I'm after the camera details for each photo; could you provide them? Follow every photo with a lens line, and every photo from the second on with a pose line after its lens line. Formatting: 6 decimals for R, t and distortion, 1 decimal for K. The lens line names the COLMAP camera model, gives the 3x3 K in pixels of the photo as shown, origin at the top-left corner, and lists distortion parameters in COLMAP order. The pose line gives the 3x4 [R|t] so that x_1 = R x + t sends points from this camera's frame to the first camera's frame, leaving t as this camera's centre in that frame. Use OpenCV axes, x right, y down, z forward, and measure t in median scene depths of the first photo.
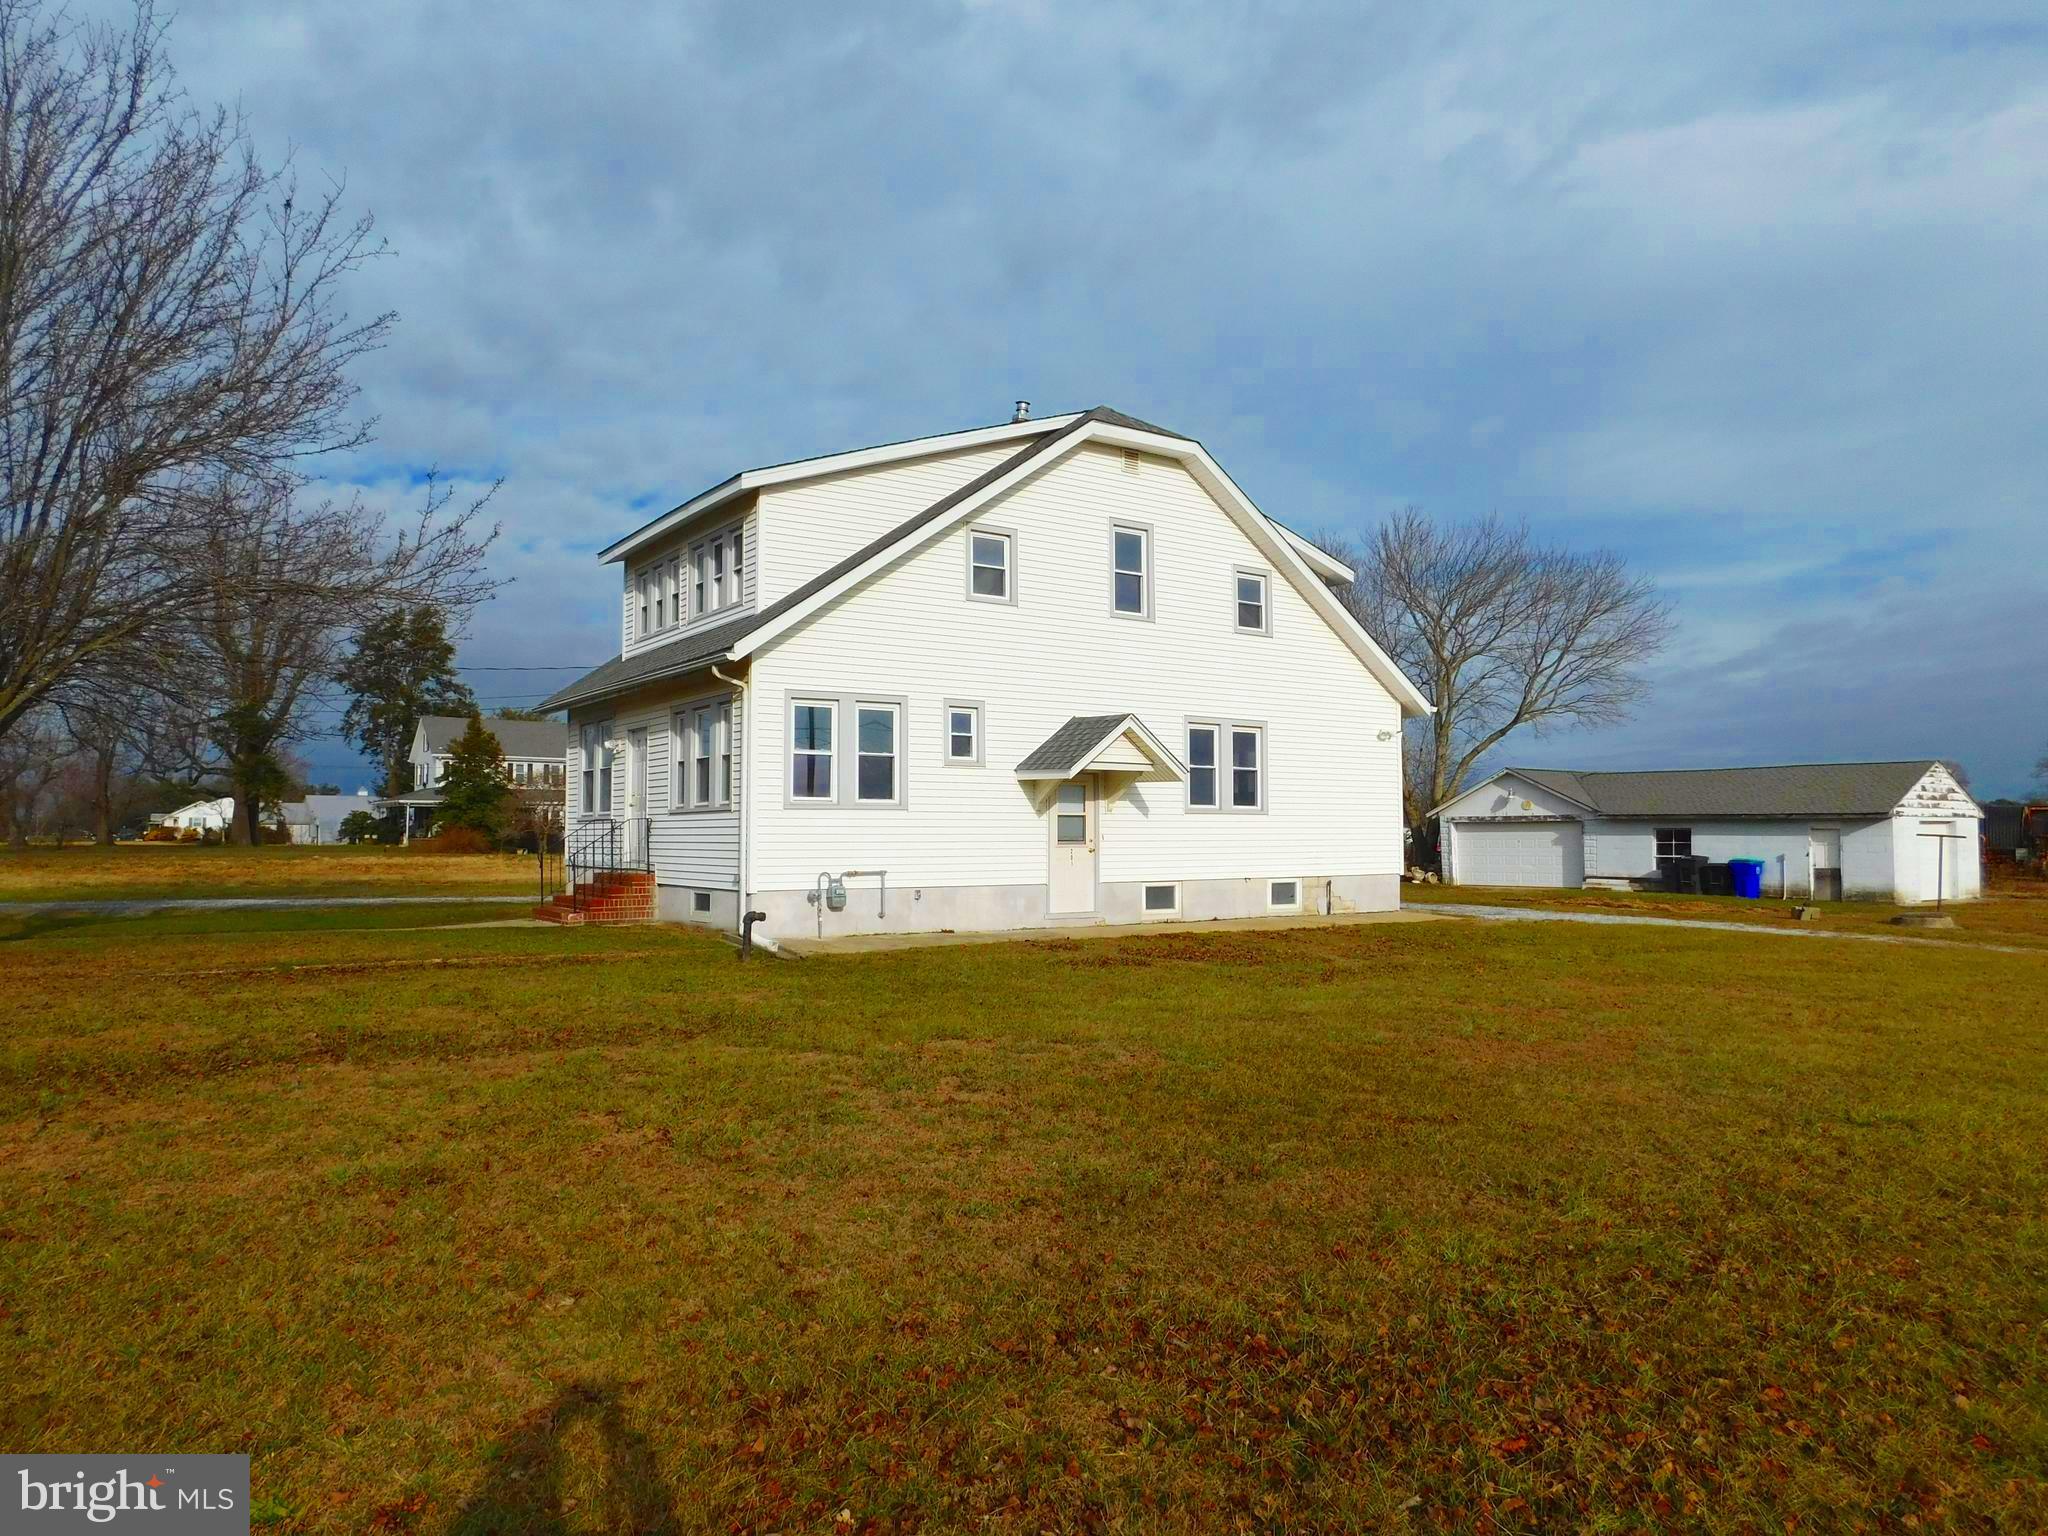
lens RADIAL K [[1324.4, 0, 1024.0], [0, 1324.4, 768.0], [0, 0, 1]] dist [-0.045479, -0.001434]
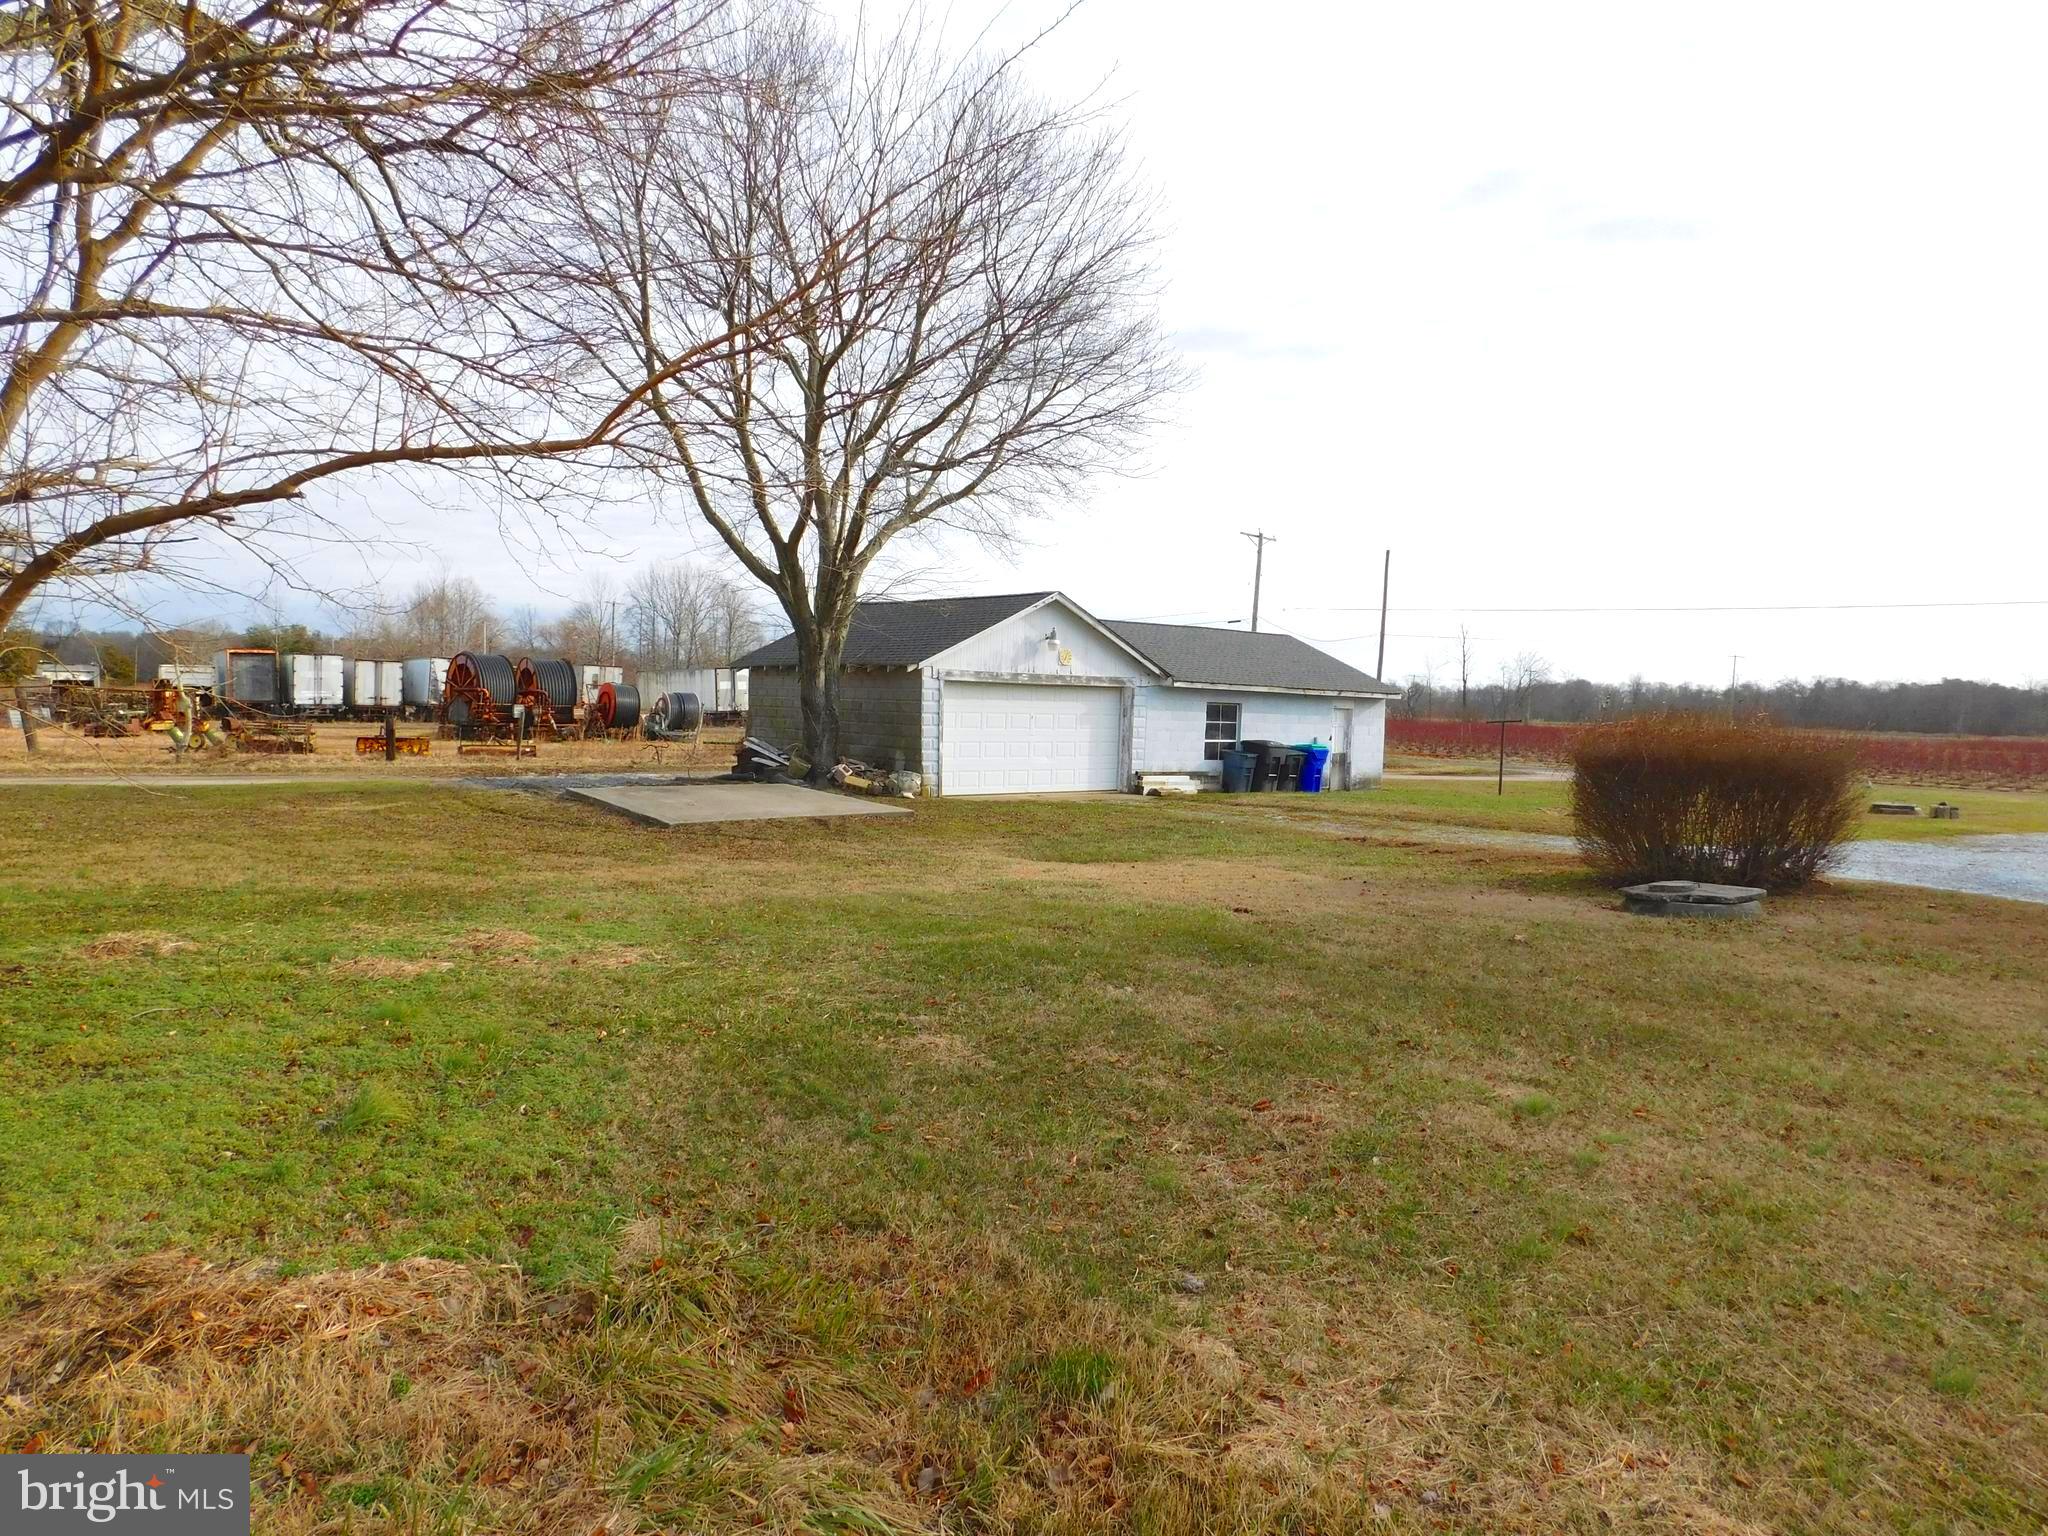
lens RADIAL K [[1324.4, 0, 1024.0], [0, 1324.4, 768.0], [0, 0, 1]] dist [-0.045479, -0.001434]
pose [[-0.062480, -0.057098, 0.996412, -0.356895], [-0.083808, 0.995136, 0.051770, 0.077128], [-0.994521, -0.080273, -0.066961, 1.678202]]
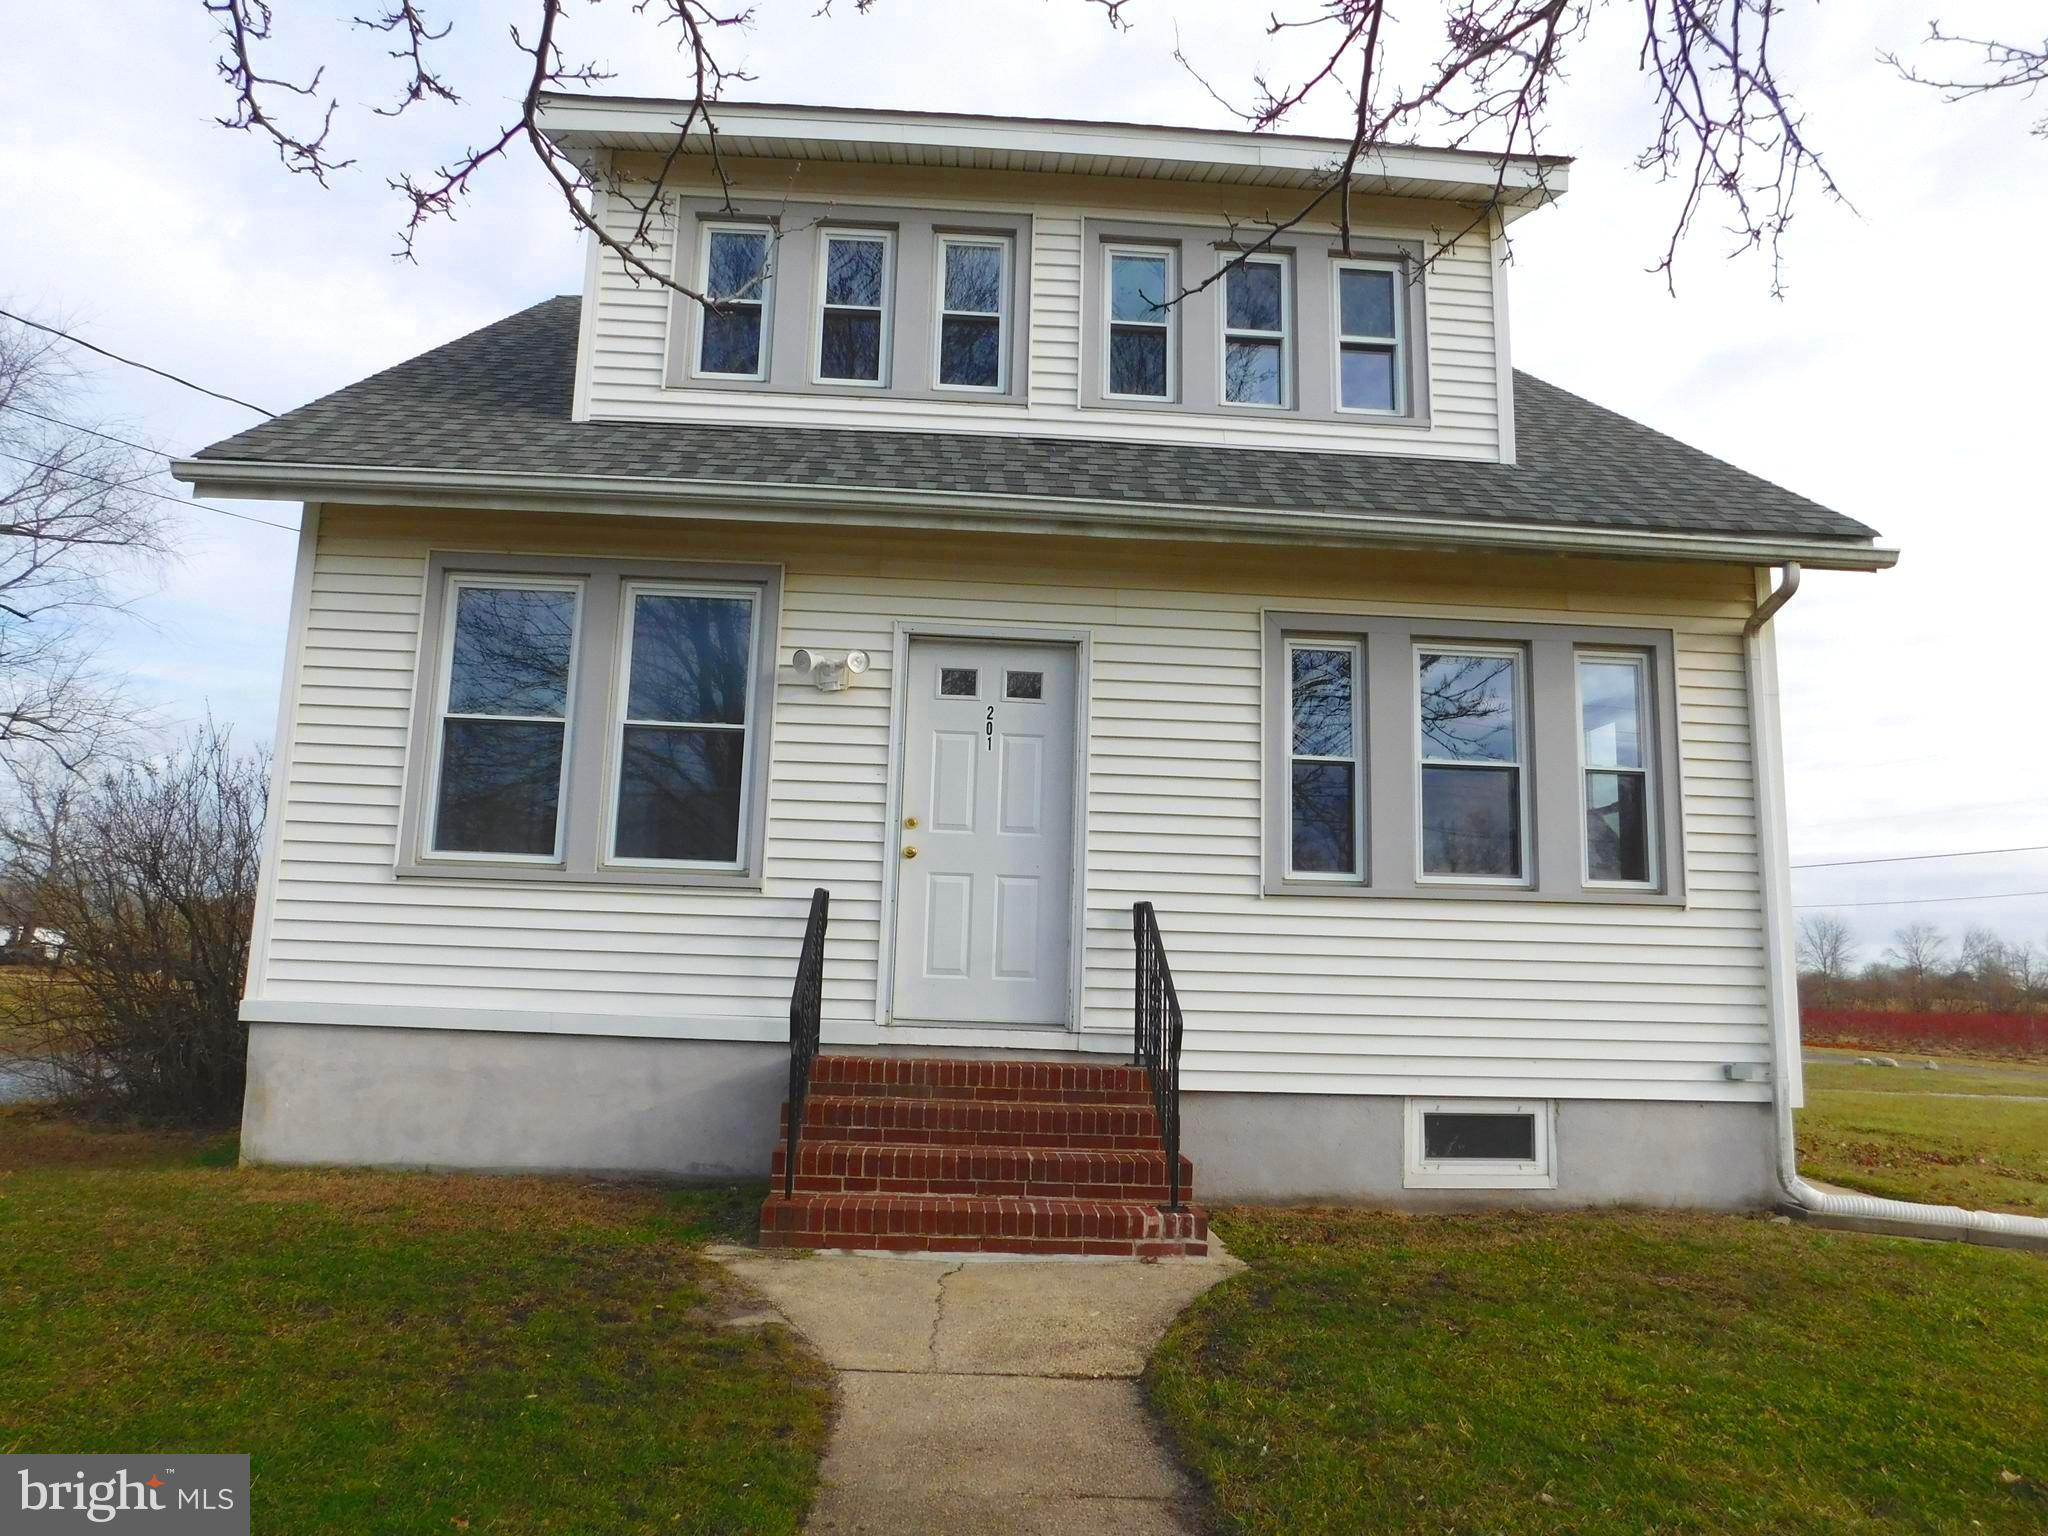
lens RADIAL K [[1428.0, 0, 1025.0], [0, 1428.0, 708.9], [0, 0, 1]] dist [-0.047522, -0.000586]
pose [[0.520981, 0.169460, 0.836578, -0.460624], [-0.074810, 0.985388, -0.153016, 0.035107], [-0.850284, 0.017134, 0.526045, 0.606135]]
